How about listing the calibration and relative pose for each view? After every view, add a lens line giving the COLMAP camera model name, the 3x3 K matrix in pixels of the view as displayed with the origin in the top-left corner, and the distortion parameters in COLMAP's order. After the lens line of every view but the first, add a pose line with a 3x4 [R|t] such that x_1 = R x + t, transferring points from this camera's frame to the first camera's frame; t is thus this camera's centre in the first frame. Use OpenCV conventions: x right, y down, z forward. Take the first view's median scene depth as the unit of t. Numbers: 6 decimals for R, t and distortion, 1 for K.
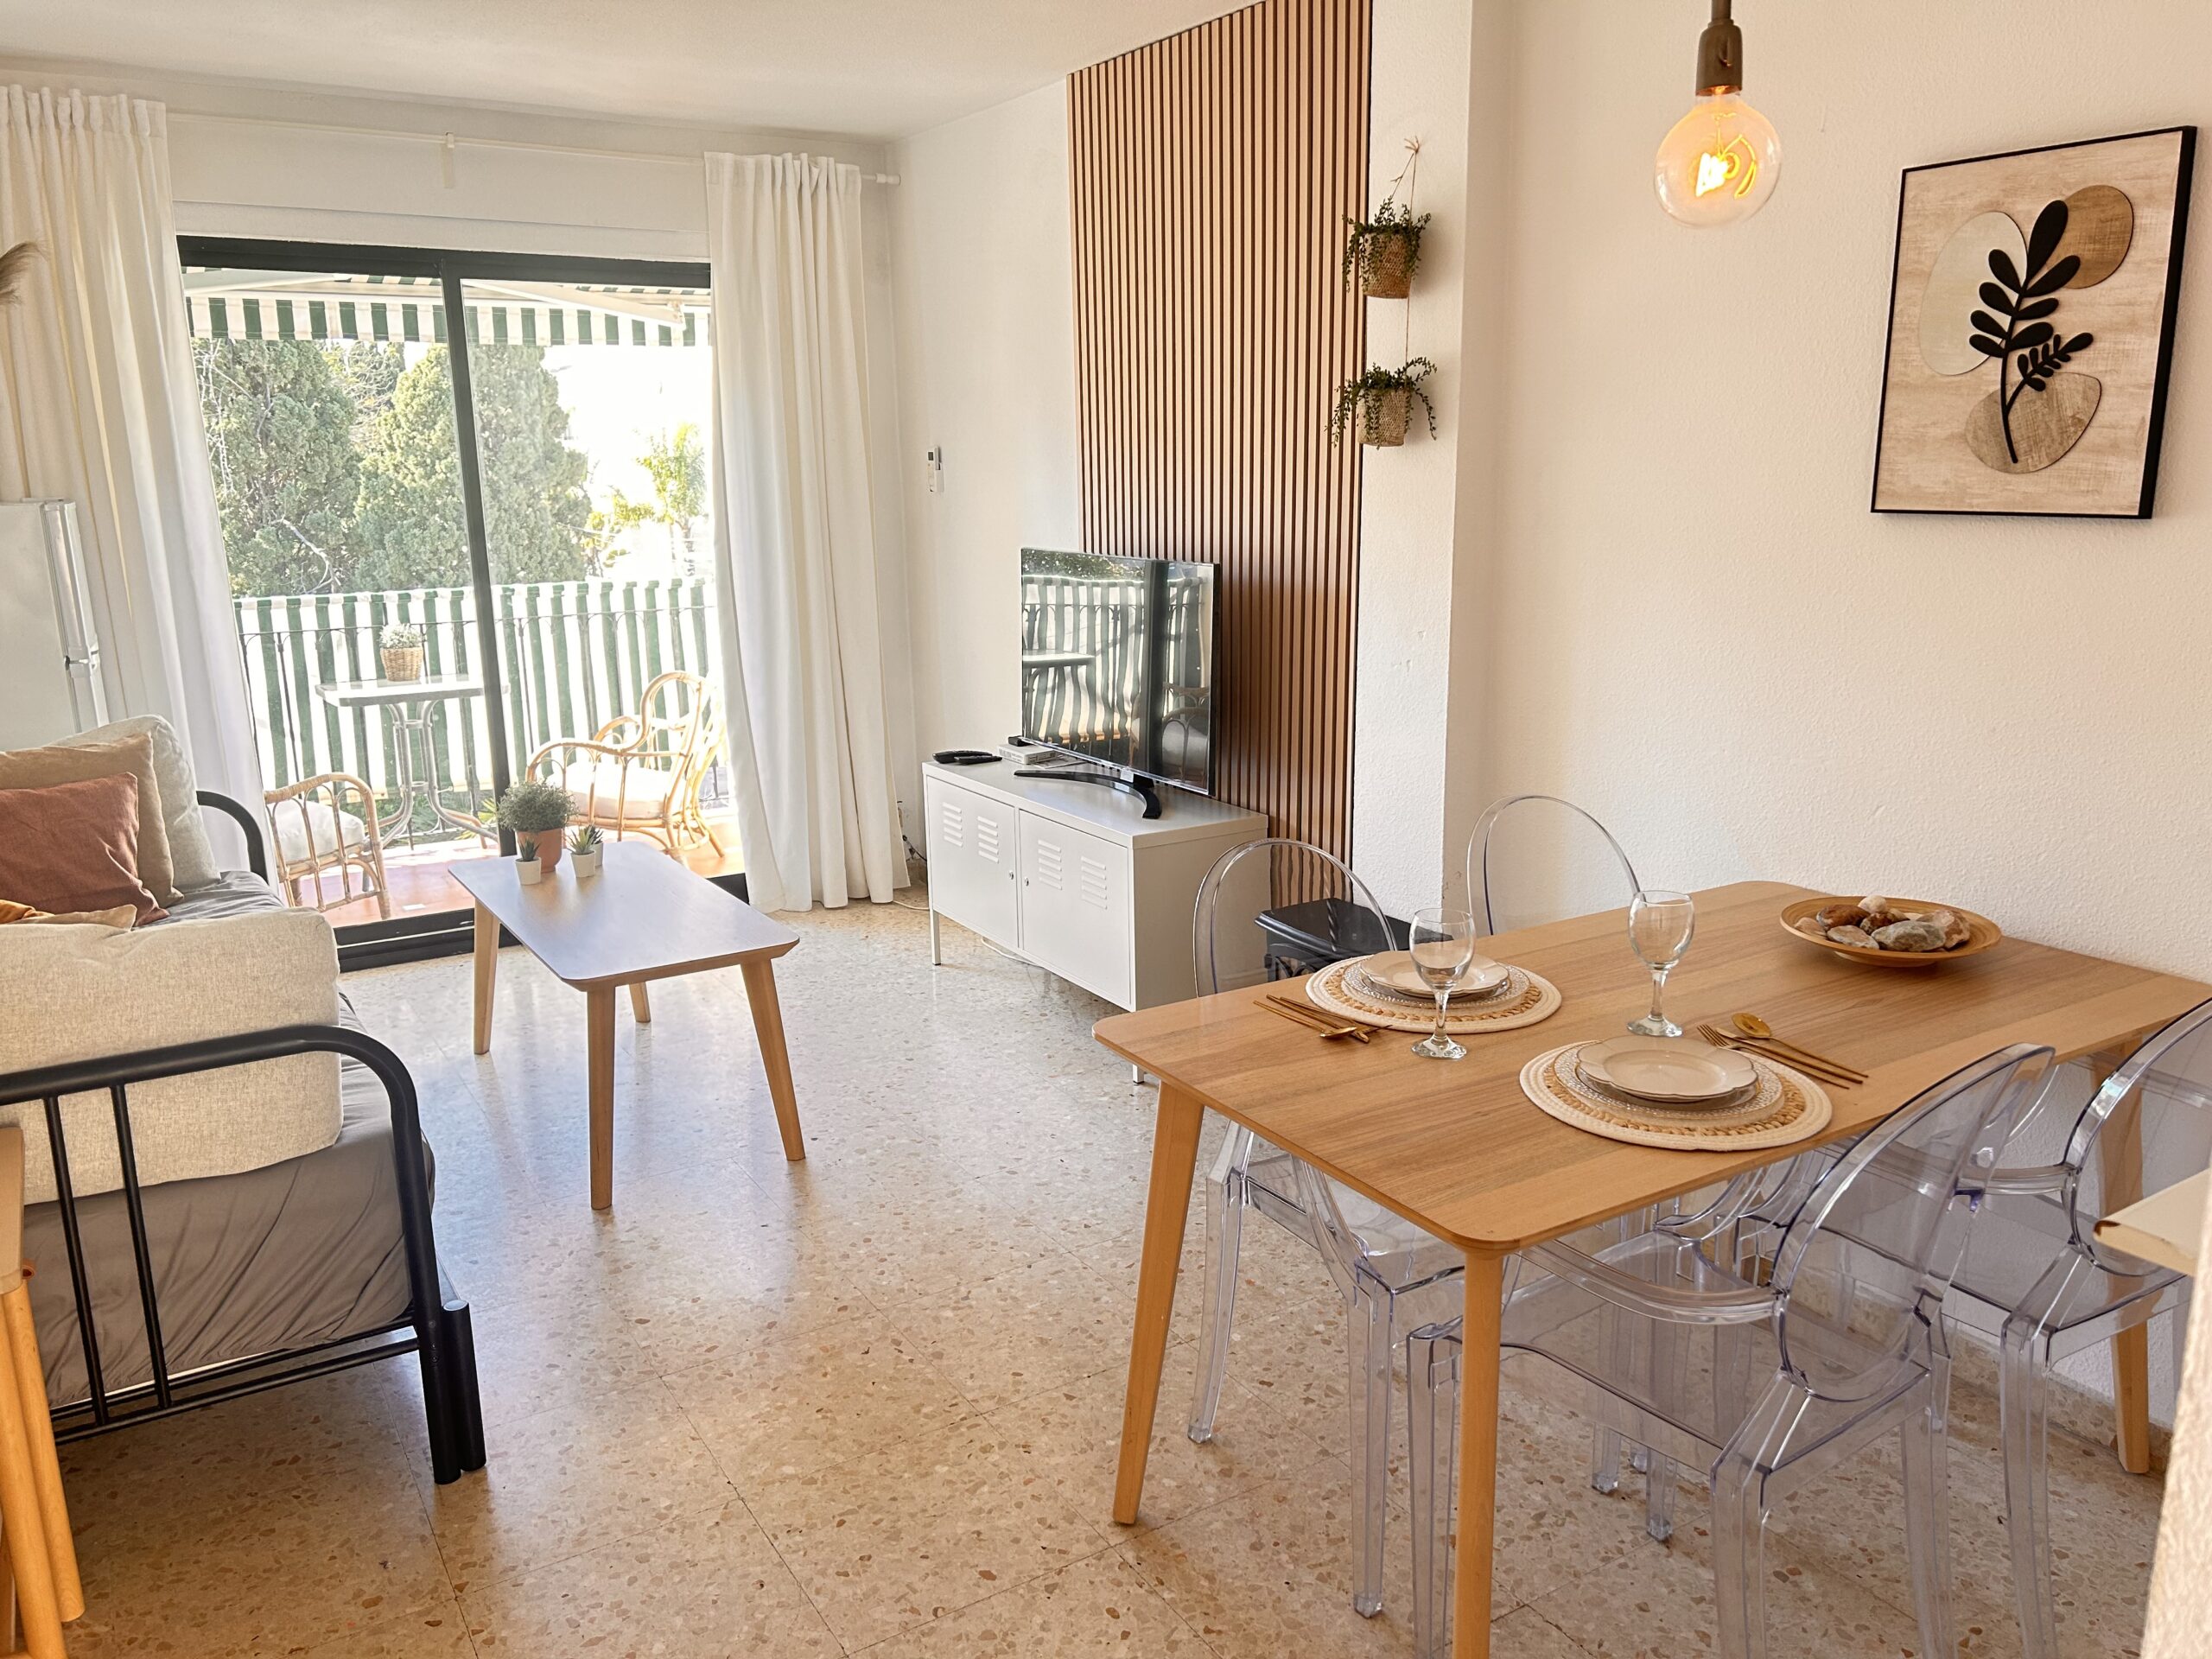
lens RADIAL K [[1668.2, 0, 1106.0], [0, 1668.2, 829.5], [0, 0, 1]] dist [0.056026, -0.047974]
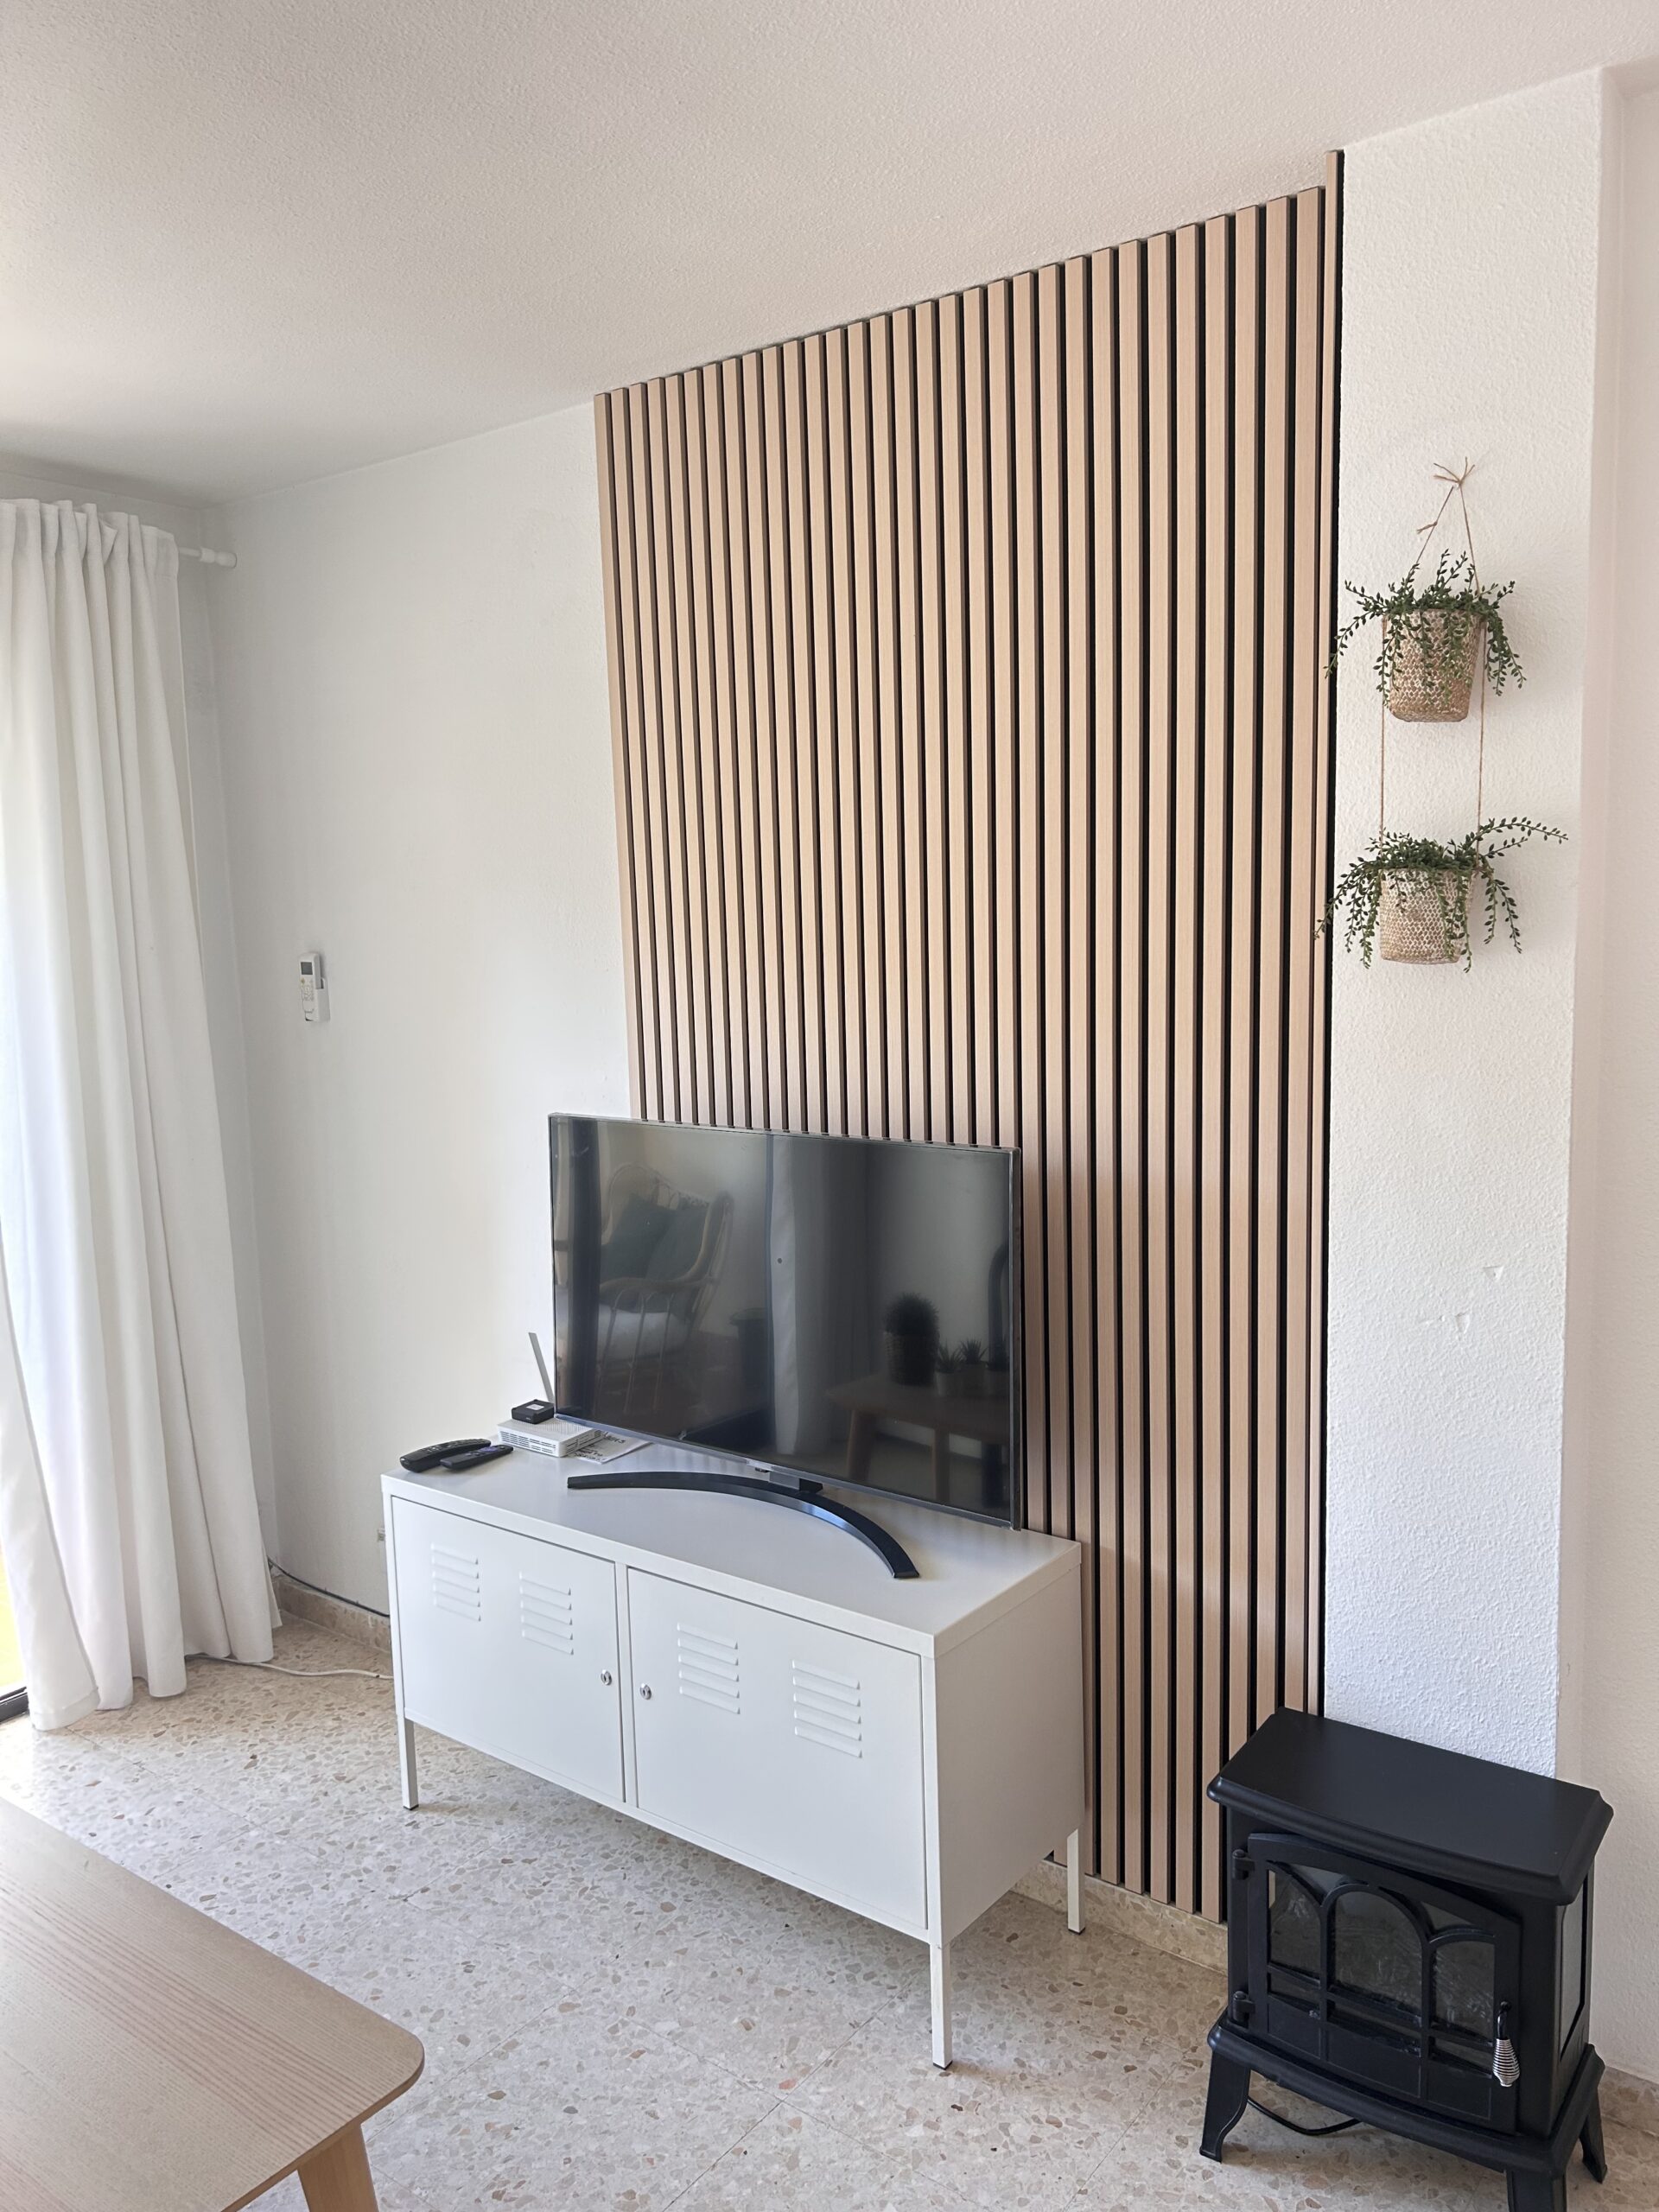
lens RADIAL K [[1668.2, 0, 829.5], [0, 1668.2, 1106.0], [0, 0, 1]] dist [0.056026, -0.047974]
pose [[0.933634, -0.056837, 0.353691, -0.334909], [0.095735, 0.991010, -0.093459, -0.201430], [-0.345199, 0.121117, 0.930682, 0.737607]]
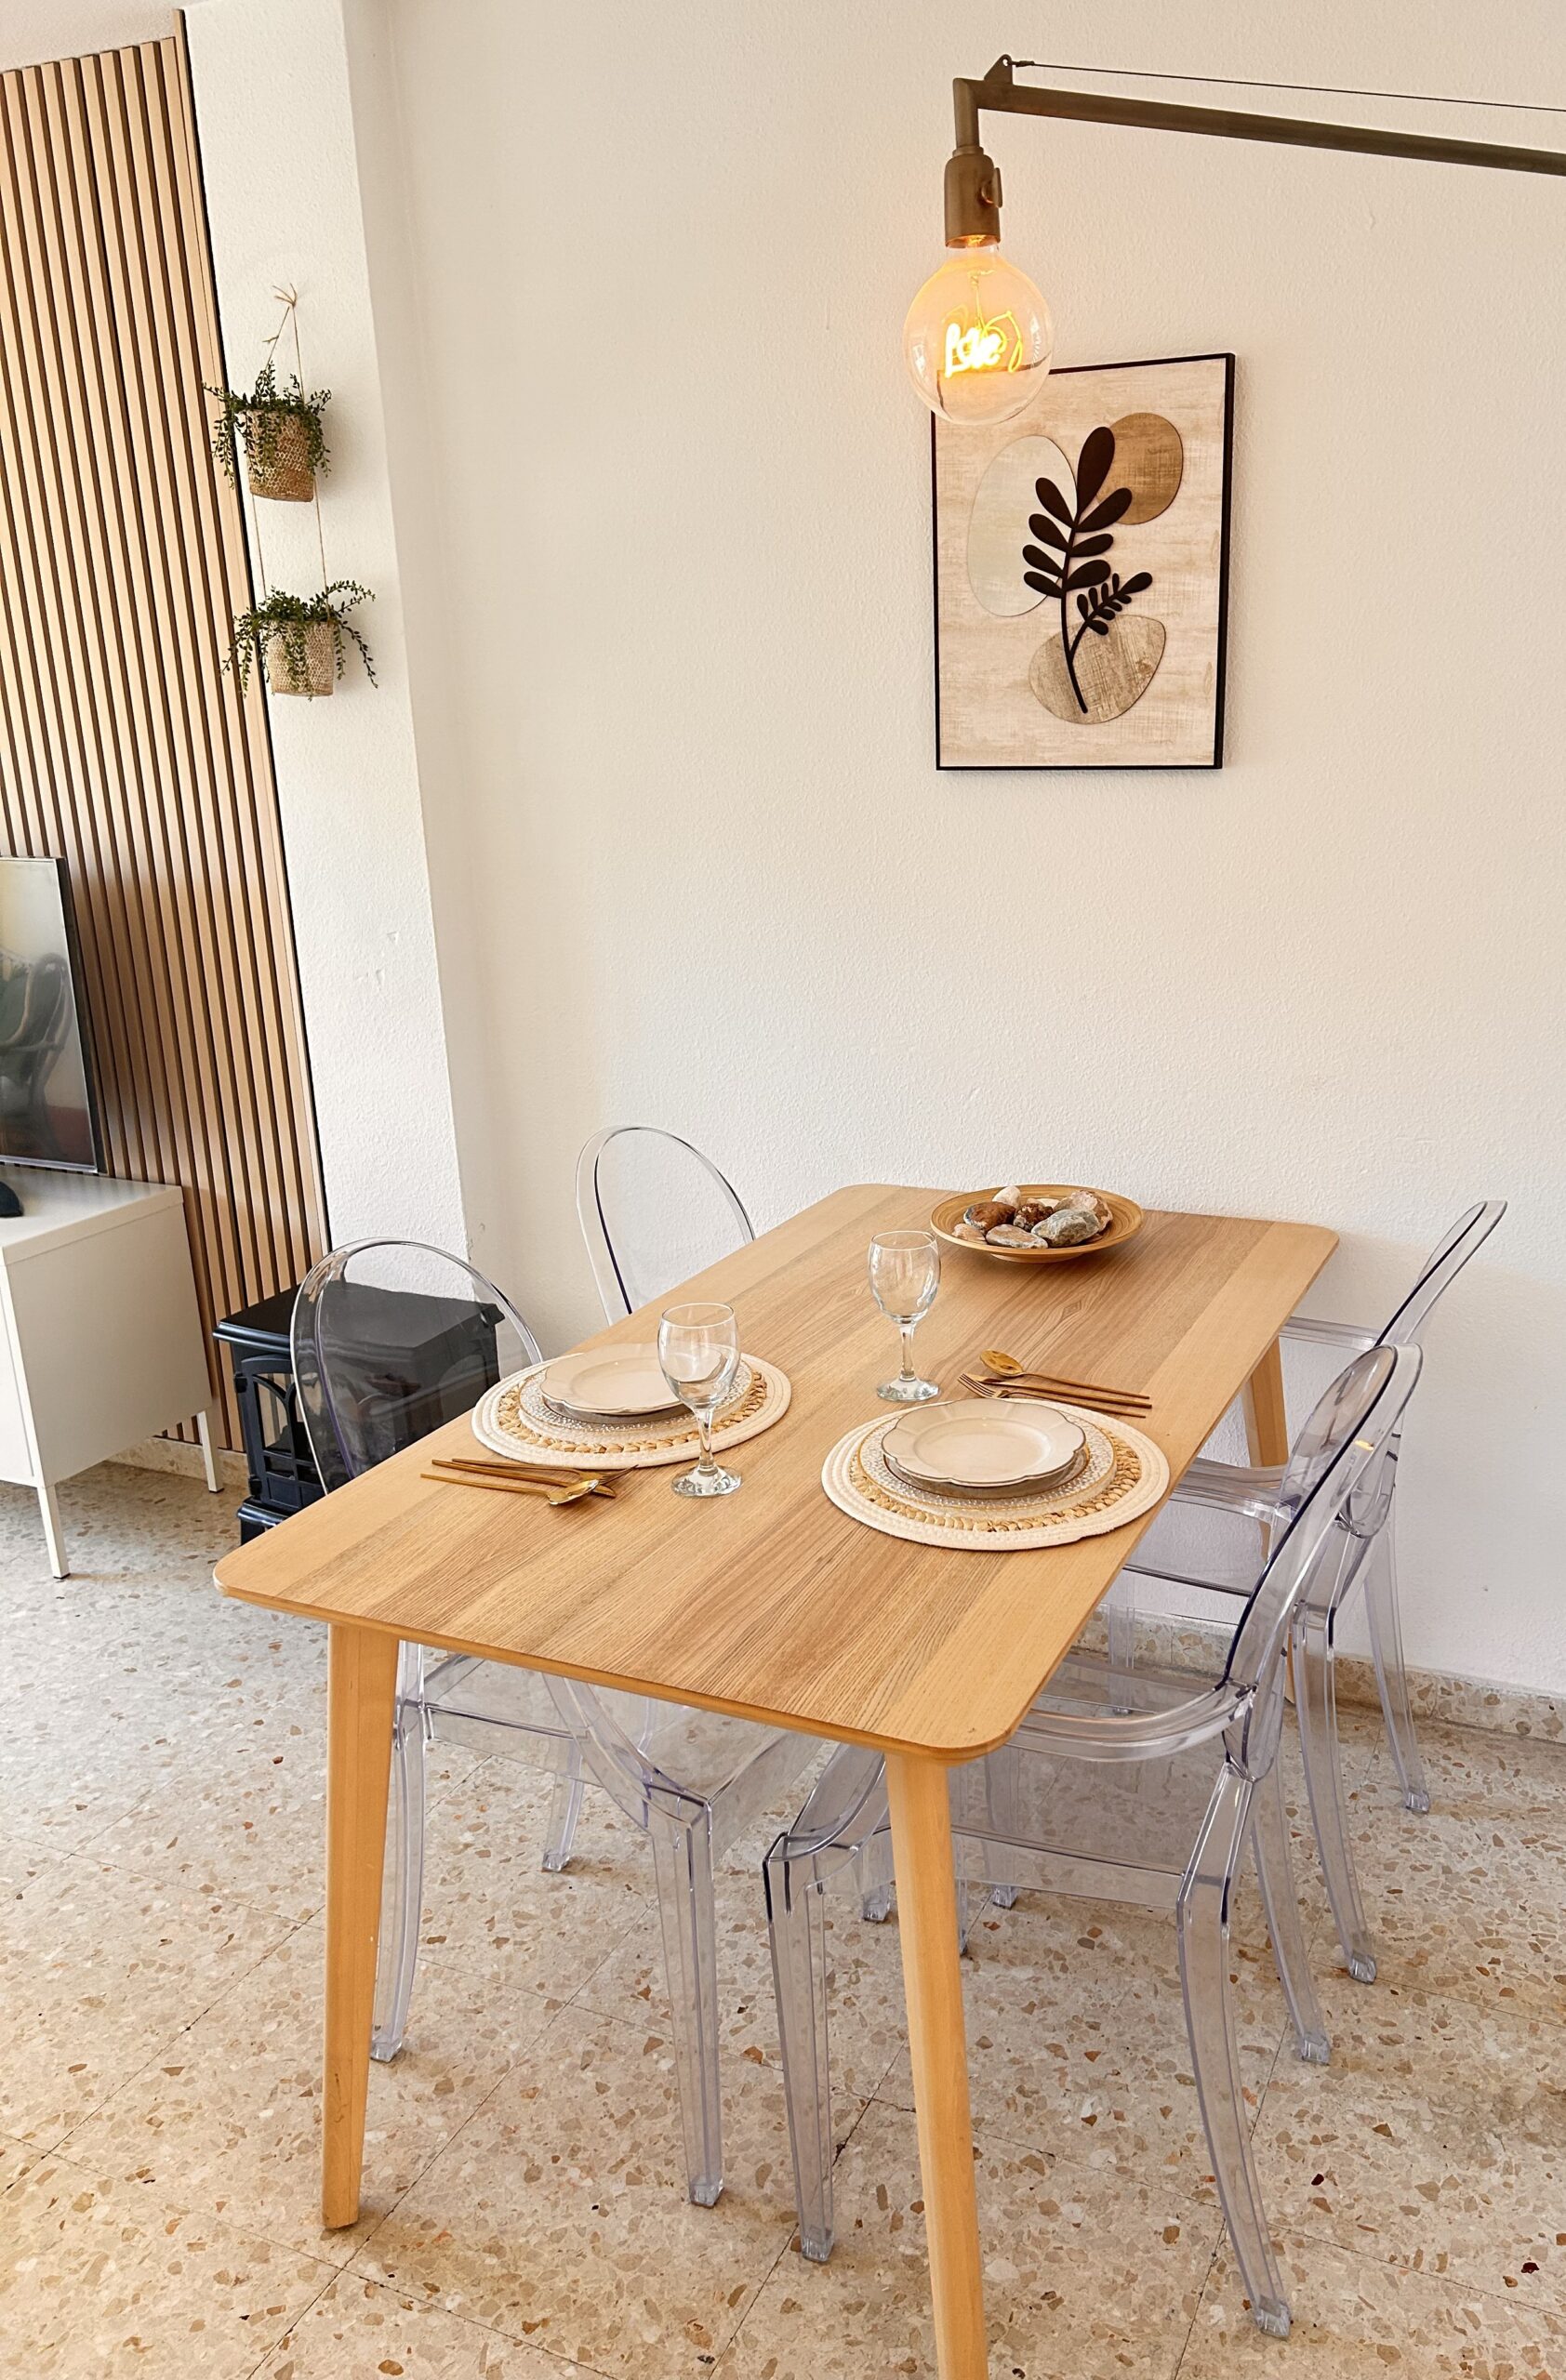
lens RADIAL K [[1801.8, 0, 900.0], [0, 1801.8, 1203.0], [0, 0, 1]] dist [0.065222, -0.068052]
pose [[0.823504, -0.165605, 0.542602, -0.140932], [0.138227, 0.986192, 0.091204, -0.053727], [-0.550214, -0.000105, 0.835024, 0.214756]]
